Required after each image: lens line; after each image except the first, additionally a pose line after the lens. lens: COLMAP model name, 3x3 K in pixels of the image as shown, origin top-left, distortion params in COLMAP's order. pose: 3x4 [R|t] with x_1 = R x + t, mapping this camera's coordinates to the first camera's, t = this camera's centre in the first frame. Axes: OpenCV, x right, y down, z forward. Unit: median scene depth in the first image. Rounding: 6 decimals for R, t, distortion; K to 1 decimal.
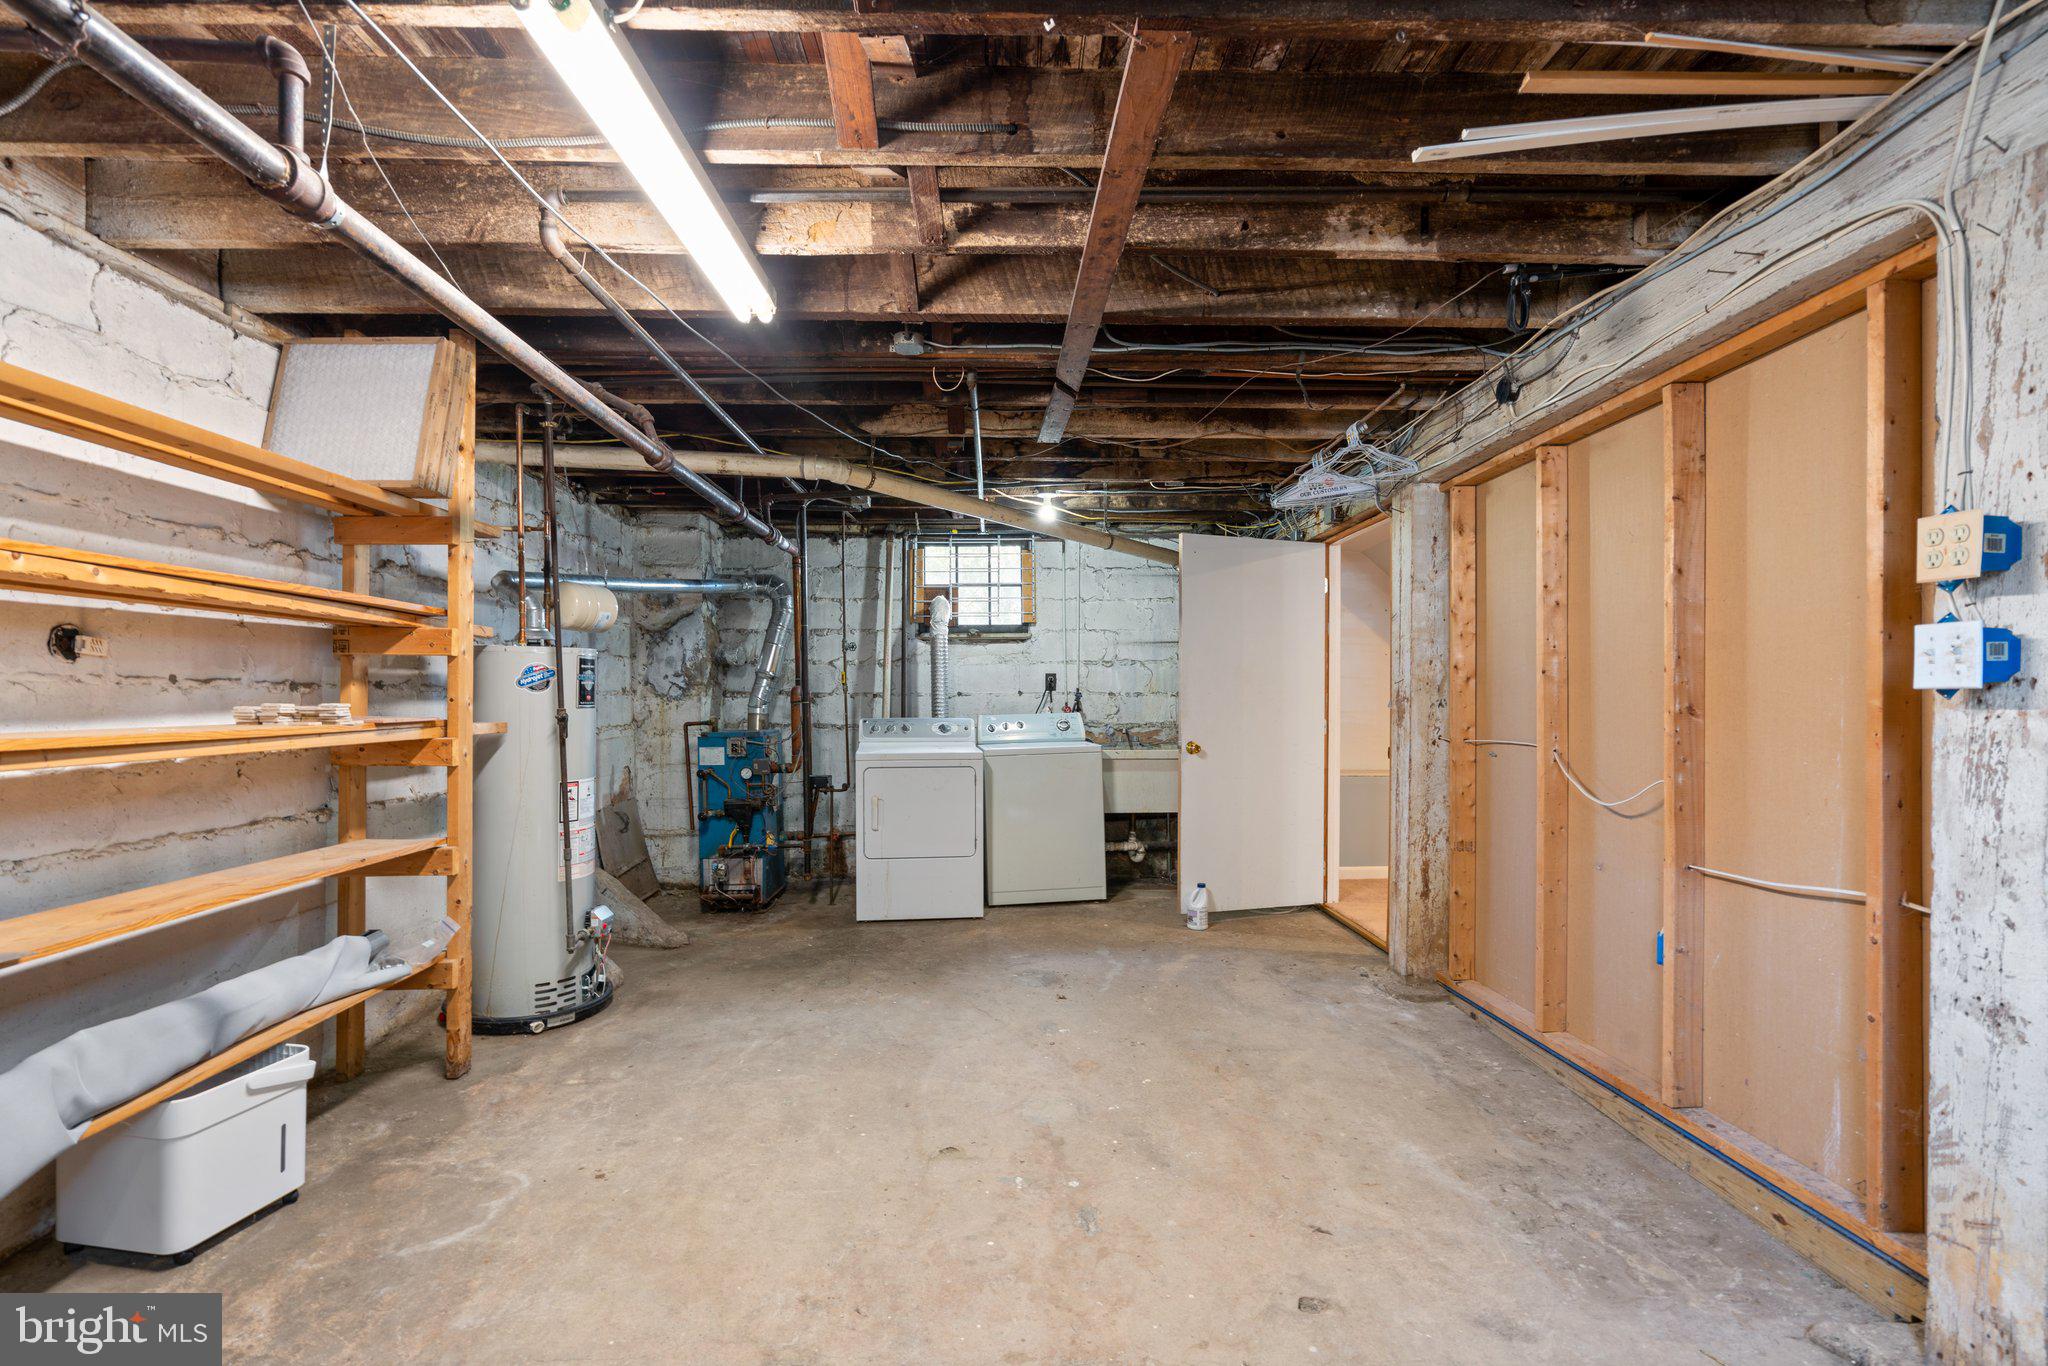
lens RADIAL K [[933.5, 0, 1023.9], [0, 933.5, 691.3], [0, 0, 1]] dist [-0.003325, 0.000935]
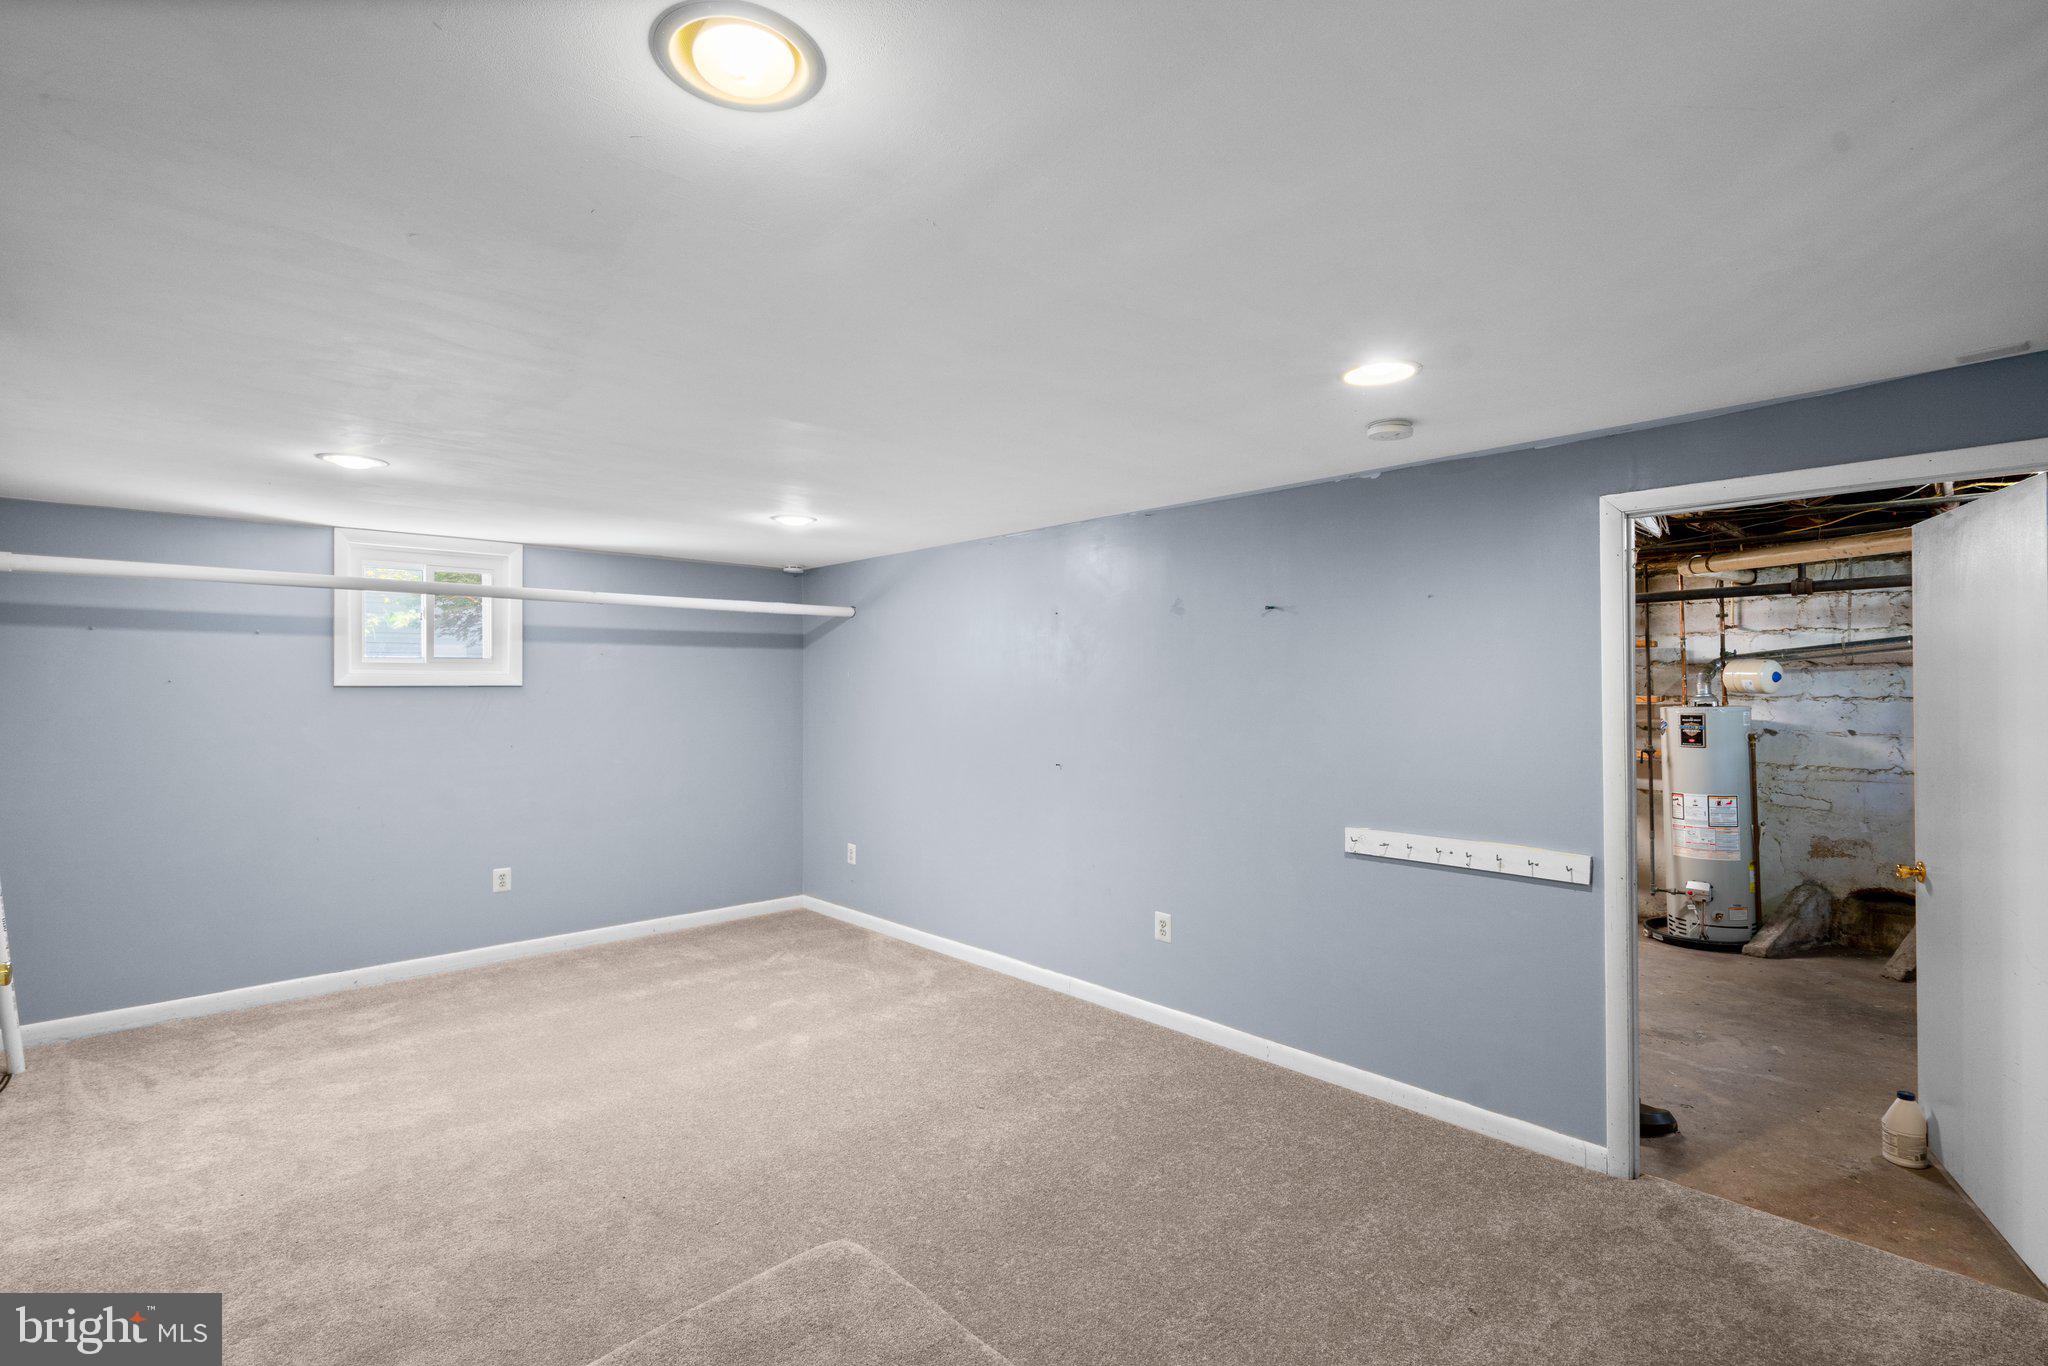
lens RADIAL K [[933.5, 0, 1023.9], [0, 933.5, 691.3], [0, 0, 1]] dist [-0.003325, 0.000935]
pose [[-0.757977, -0.000070, -0.652282, 1.180173], [0.001346, 0.999998, -0.001671, -0.064076], [0.652280, -0.002145, -0.757975, 1.257229]]
